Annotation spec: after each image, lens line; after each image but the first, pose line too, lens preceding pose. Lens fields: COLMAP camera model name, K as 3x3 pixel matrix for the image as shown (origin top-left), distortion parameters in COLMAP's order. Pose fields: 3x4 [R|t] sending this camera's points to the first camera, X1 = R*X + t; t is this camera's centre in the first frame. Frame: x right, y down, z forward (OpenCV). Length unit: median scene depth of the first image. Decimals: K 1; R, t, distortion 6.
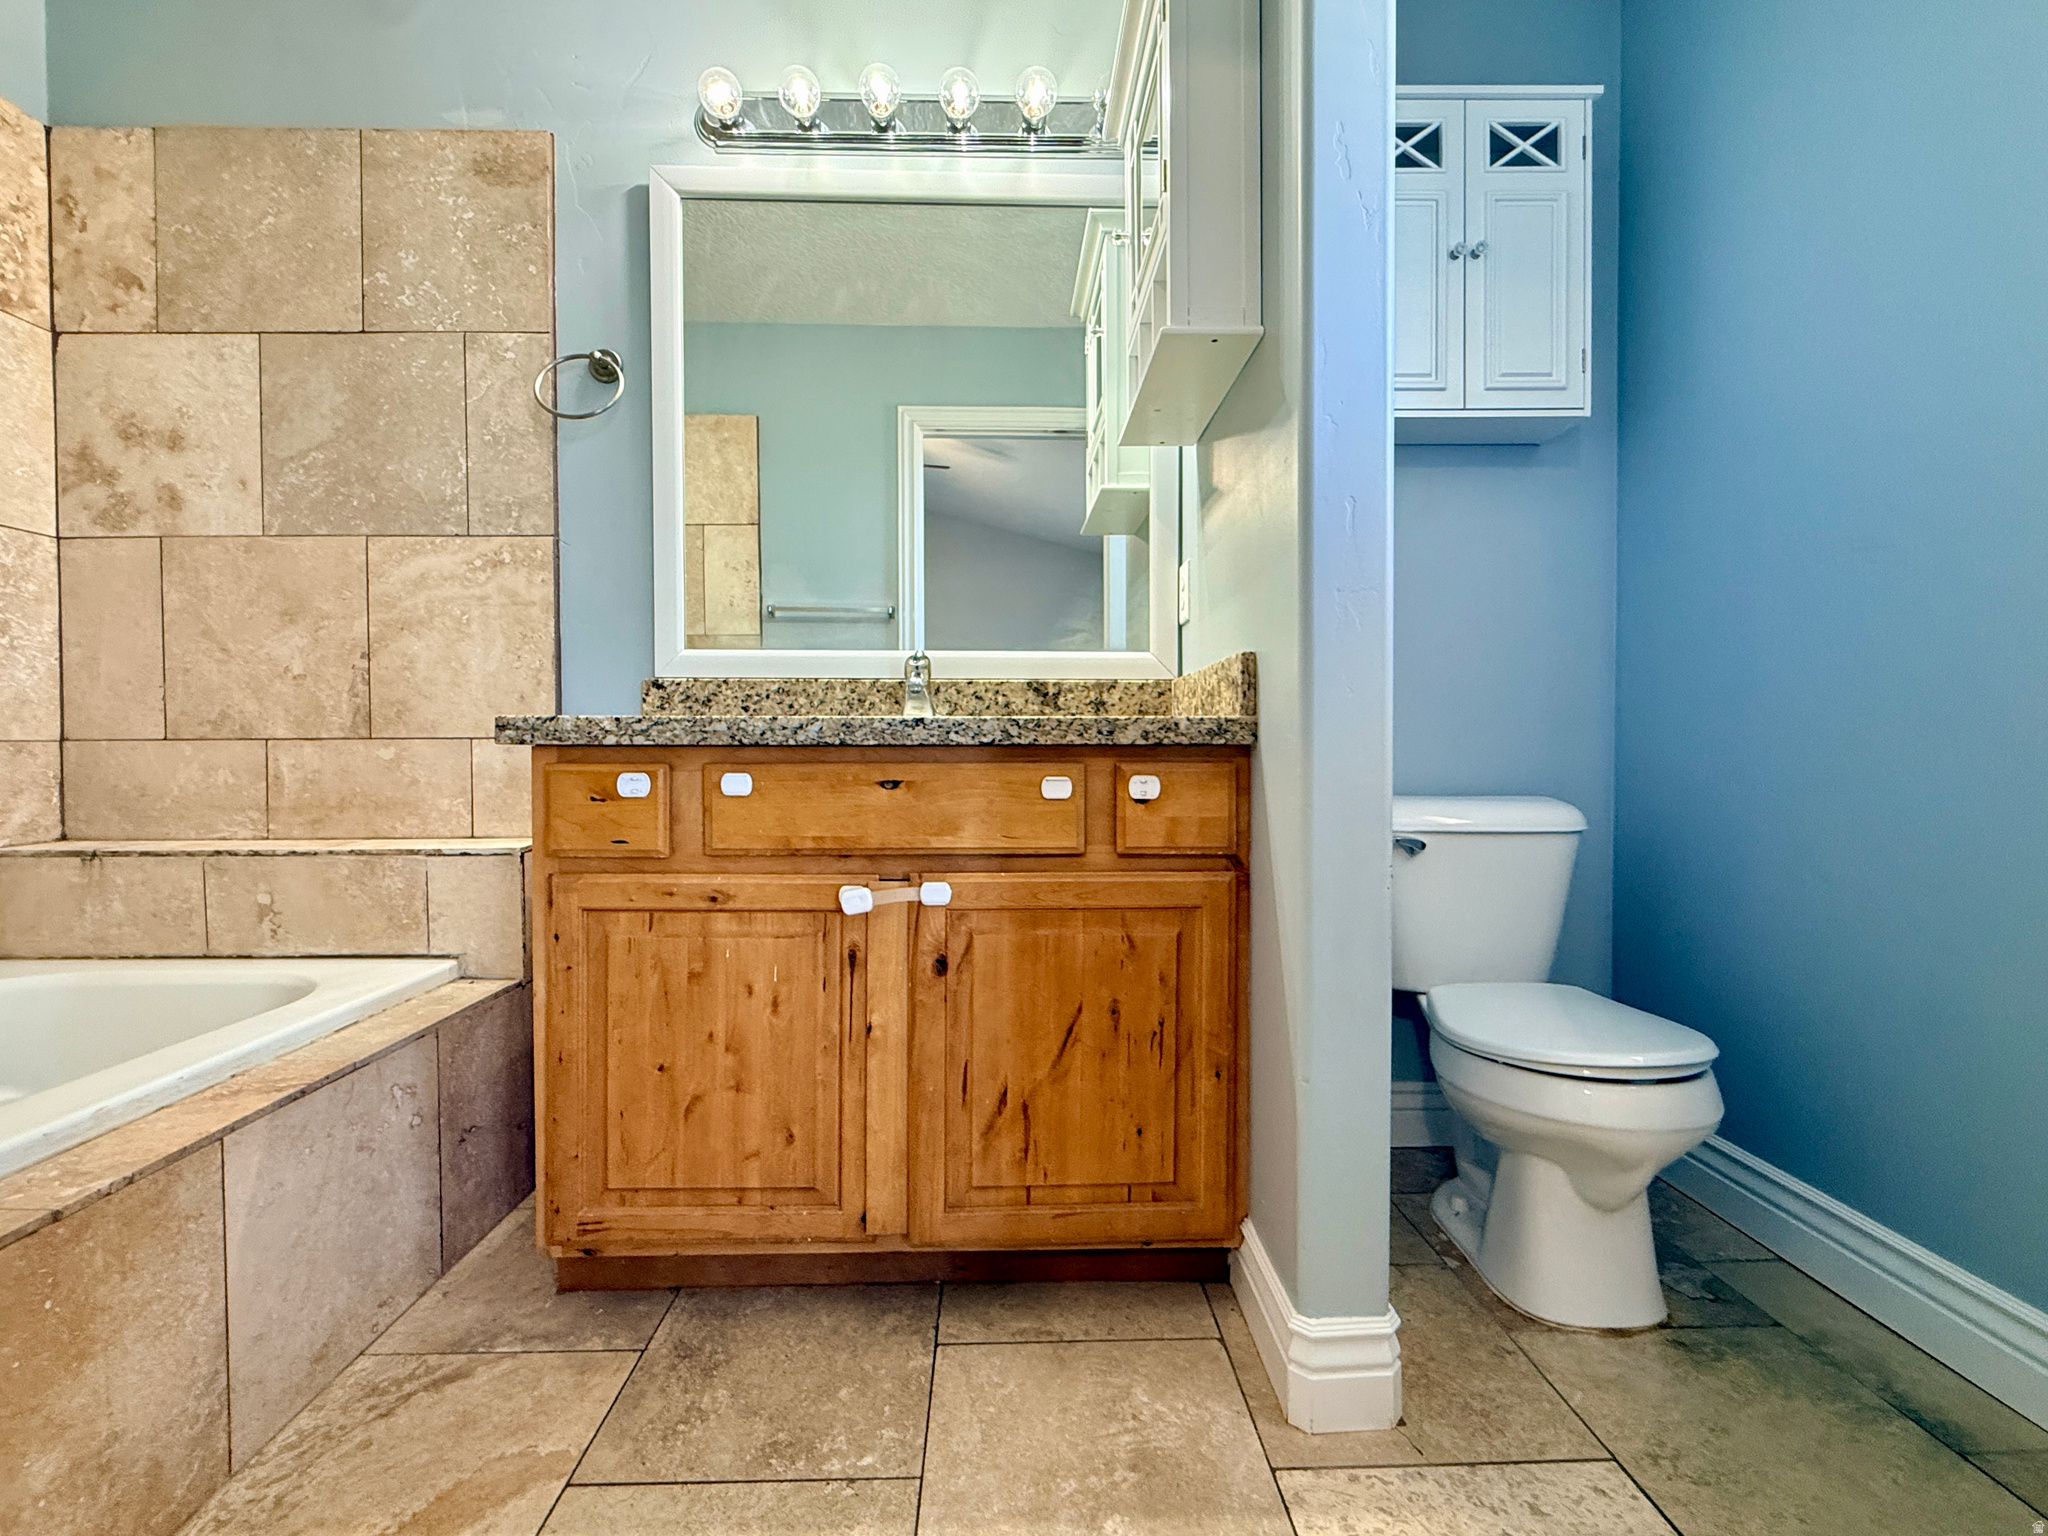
lens RADIAL K [[895.1, 0, 1020.5], [0, 895.1, 762.8], [0, 0, 1]] dist [0.002154, -0.000407]
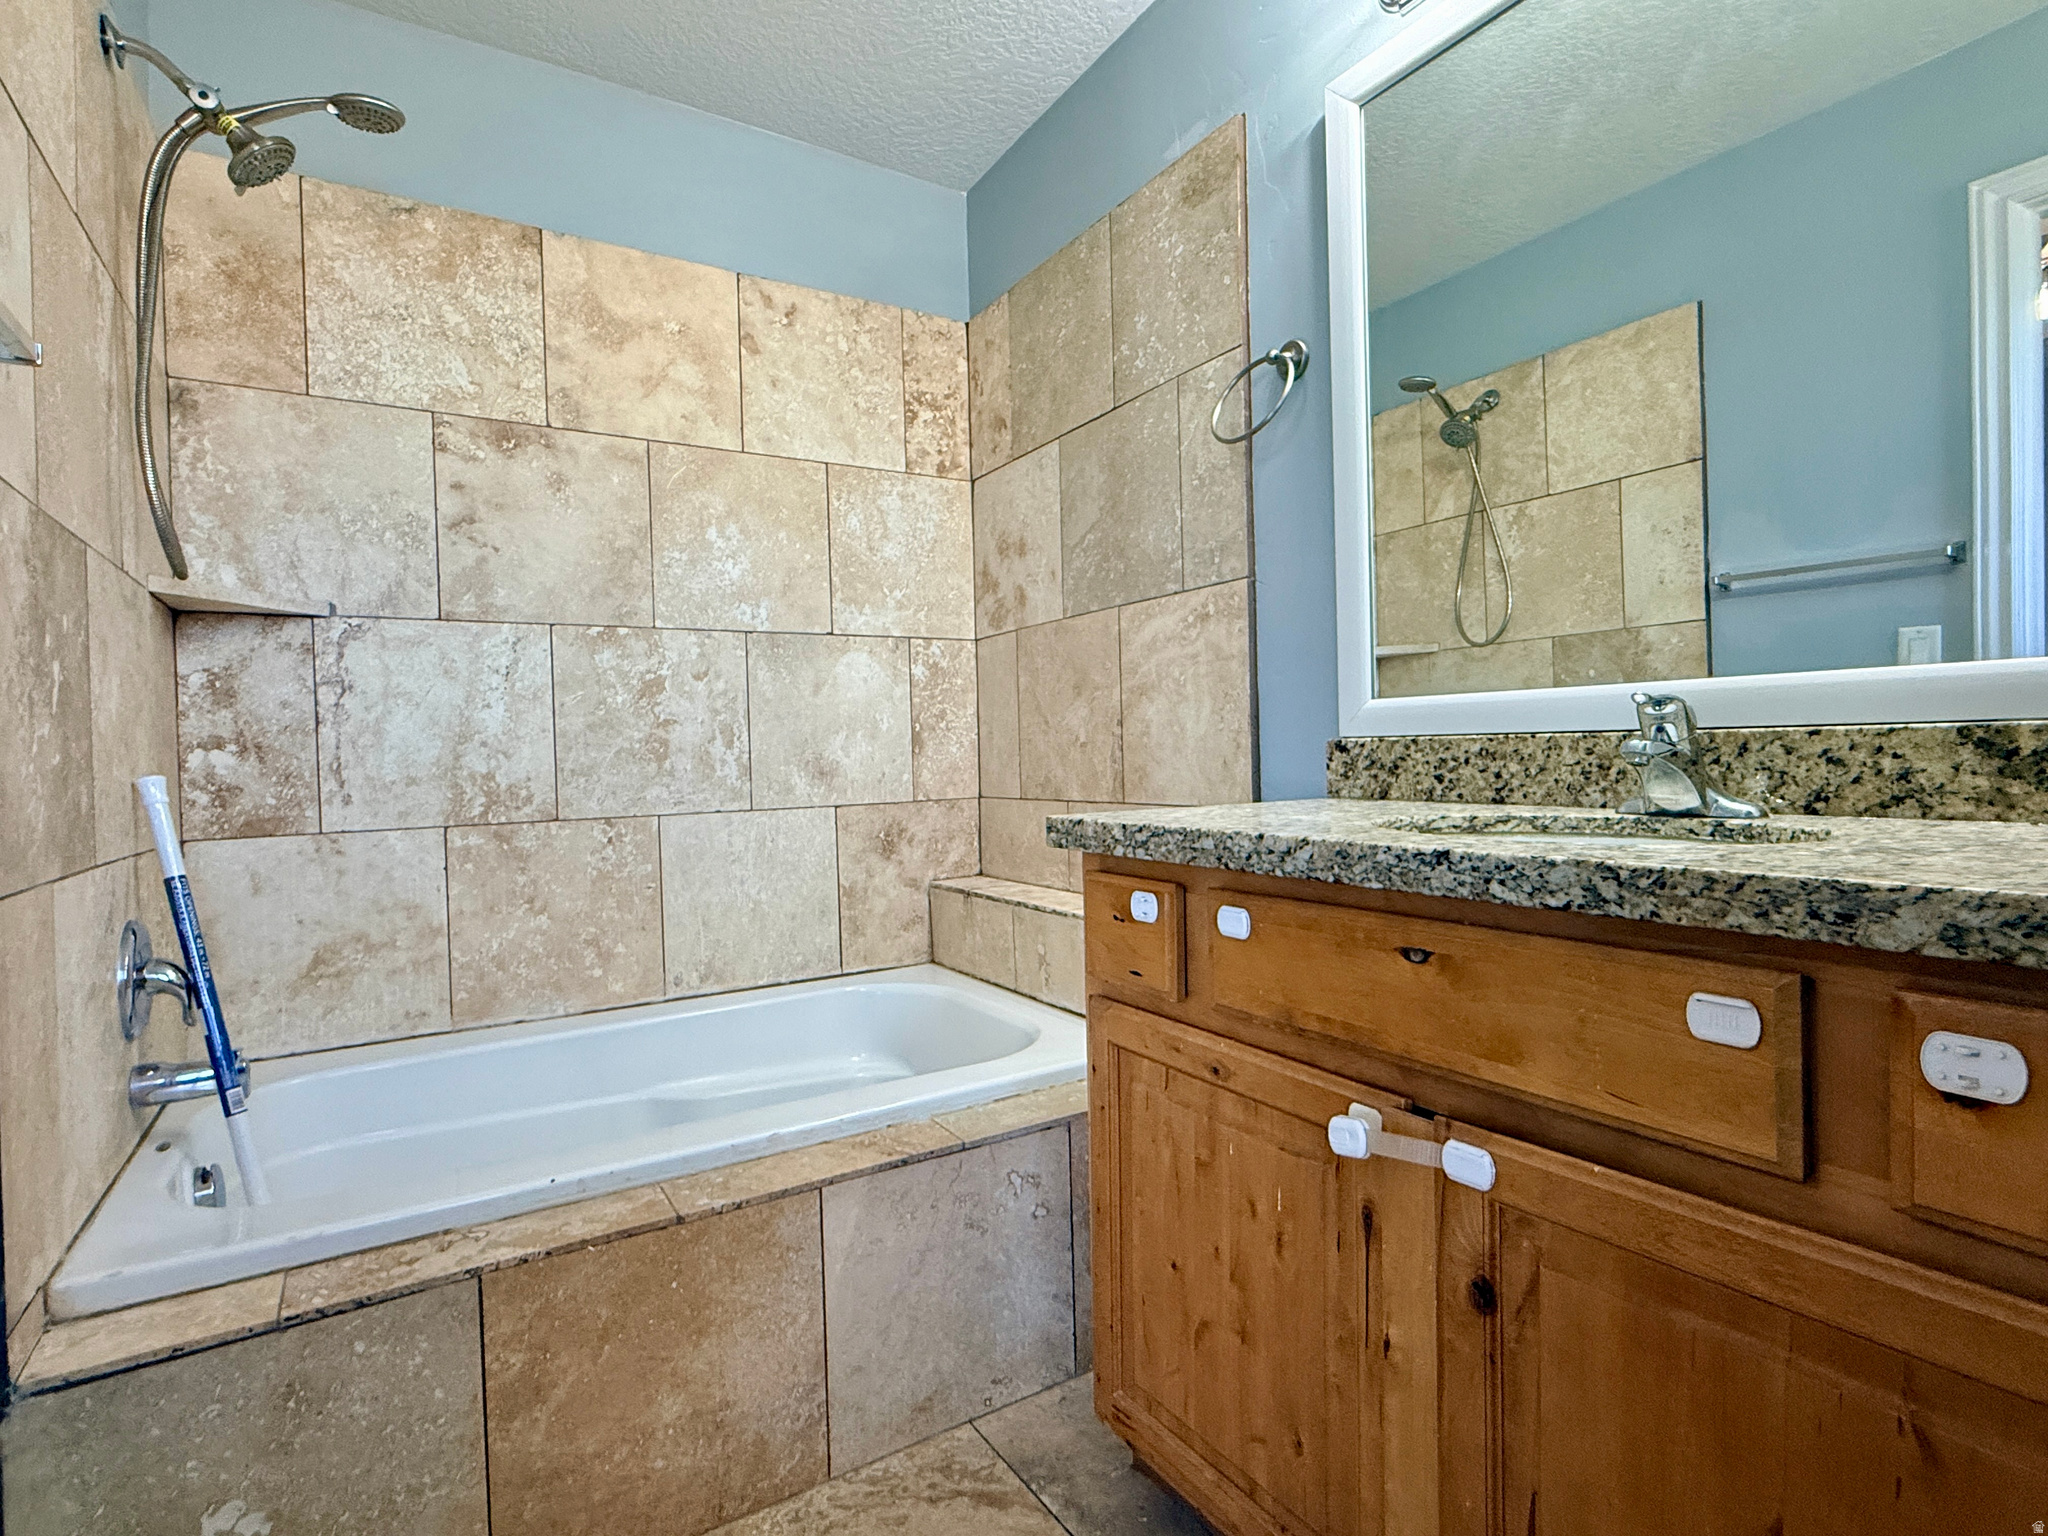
lens RADIAL K [[1022.0, 0, 1027.2], [0, 1022.0, 768.6], [0, 0, 1]] dist [0.000261, 0.000469]
pose [[0.517187, 0.002740, -0.855868, 0.286395], [0.006792, 0.999950, 0.007306, -0.100821], [0.855846, -0.009592, 0.517143, 0.398167]]
